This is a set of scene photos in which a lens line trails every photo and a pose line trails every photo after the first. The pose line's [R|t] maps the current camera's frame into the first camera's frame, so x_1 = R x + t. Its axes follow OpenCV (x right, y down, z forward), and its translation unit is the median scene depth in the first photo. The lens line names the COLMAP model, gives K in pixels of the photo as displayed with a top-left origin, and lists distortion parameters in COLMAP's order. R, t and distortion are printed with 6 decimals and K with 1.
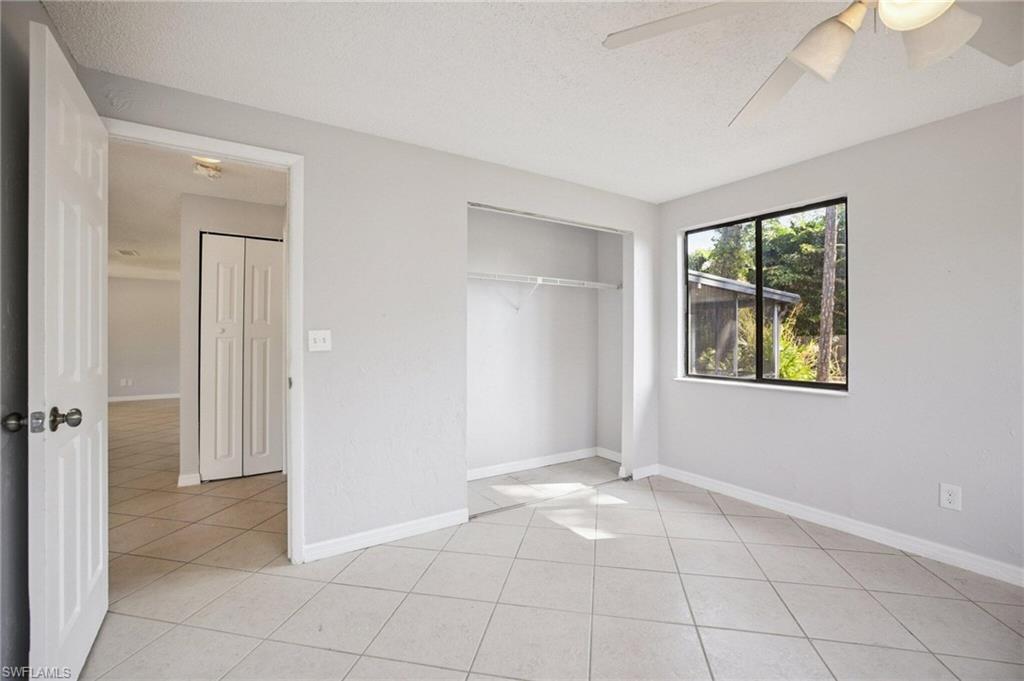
lens RADIAL K [[447.9, 0, 513.0], [0, 447.9, 336.7], [0, 0, 1]] dist [-0.022947, 0.002232]
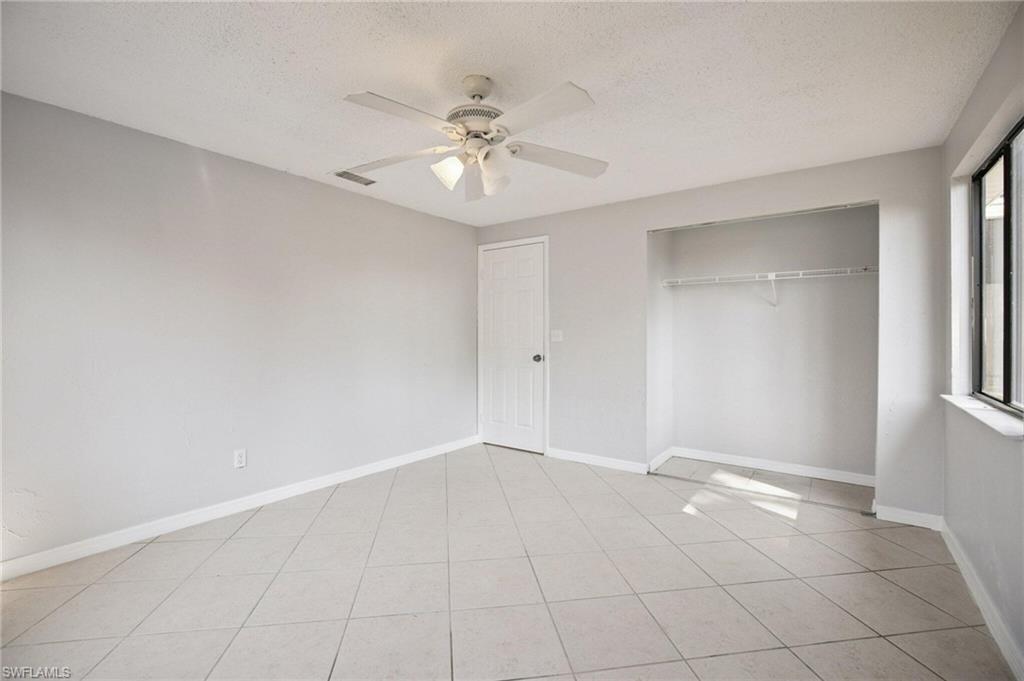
lens RADIAL K [[447.9, 0, 512.7], [0, 447.9, 336.8], [0, 0, 1]] dist [-0.022947, 0.002232]
pose [[0.341234, 0.006159, -0.939958, 0.849000], [-0.002721, 0.999981, 0.005564, 0.002002], [0.939974, 0.000659, 0.341245, 0.152574]]
